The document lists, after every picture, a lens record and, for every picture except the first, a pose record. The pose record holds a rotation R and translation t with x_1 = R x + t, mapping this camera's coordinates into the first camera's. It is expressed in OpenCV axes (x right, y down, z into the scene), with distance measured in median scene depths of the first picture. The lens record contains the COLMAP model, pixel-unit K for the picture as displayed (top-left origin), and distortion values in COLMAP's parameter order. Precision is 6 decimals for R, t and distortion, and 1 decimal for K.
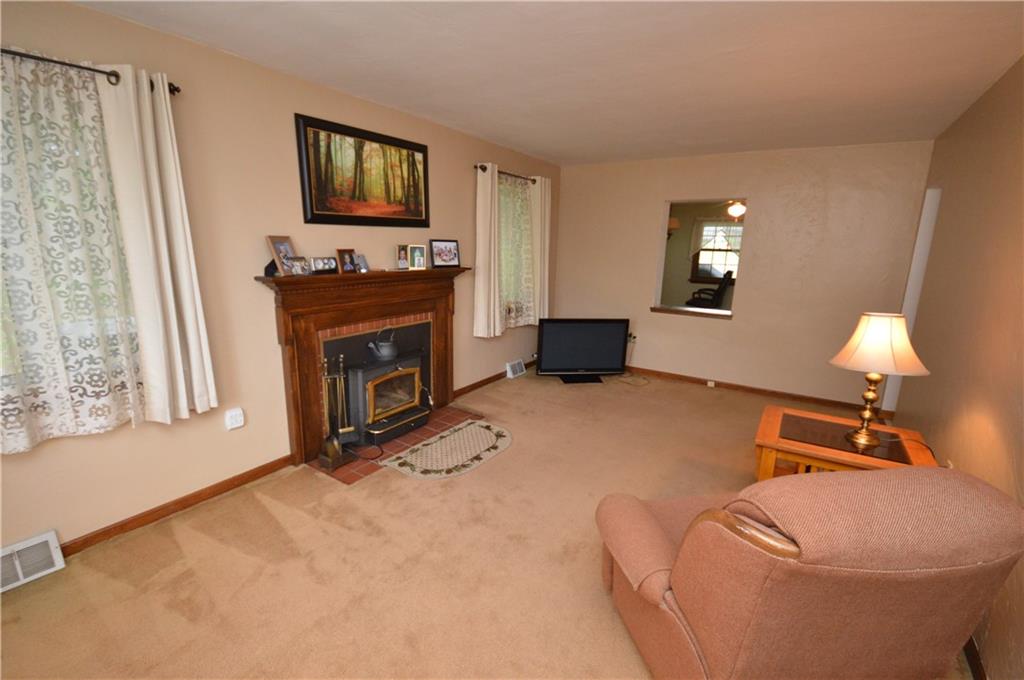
lens RADIAL K [[456.0, 0, 511.3], [0, 456.0, 341.6], [0, 0, 1]] dist [-0.002645, -0.001542]
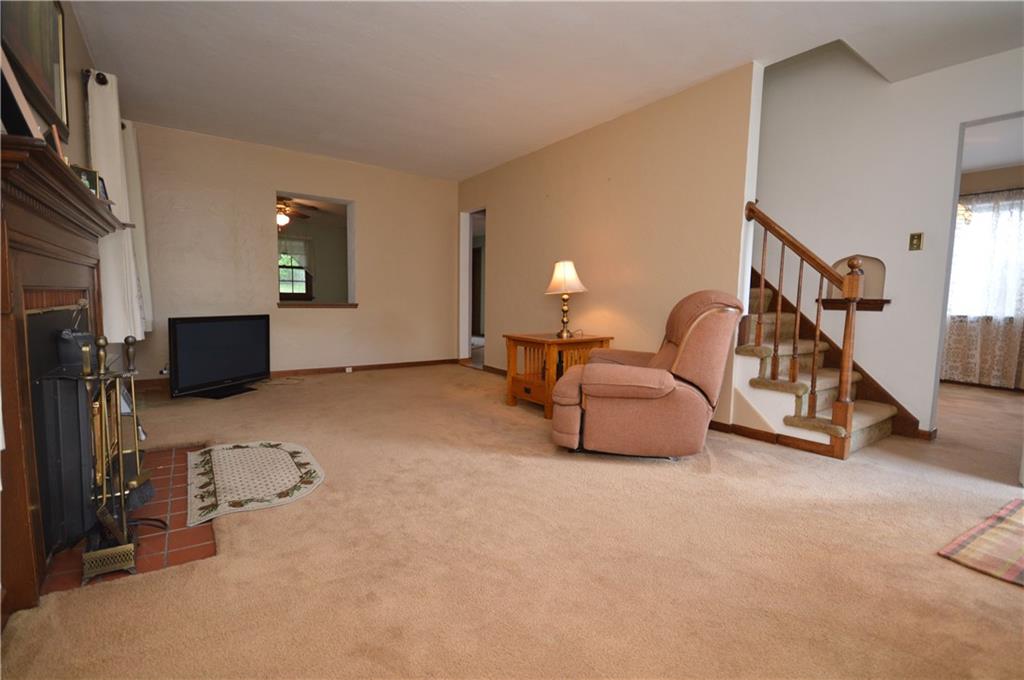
lens RADIAL K [[456.0, 0, 510.2], [0, 456.0, 335.7], [0, 0, 1]] dist [-0.002645, -0.001542]
pose [[0.365873, -0.092944, 0.926012, -0.549164], [0.189873, 0.981528, 0.023496, 0.083629], [-0.911090, 0.167228, 0.376761, 0.327356]]
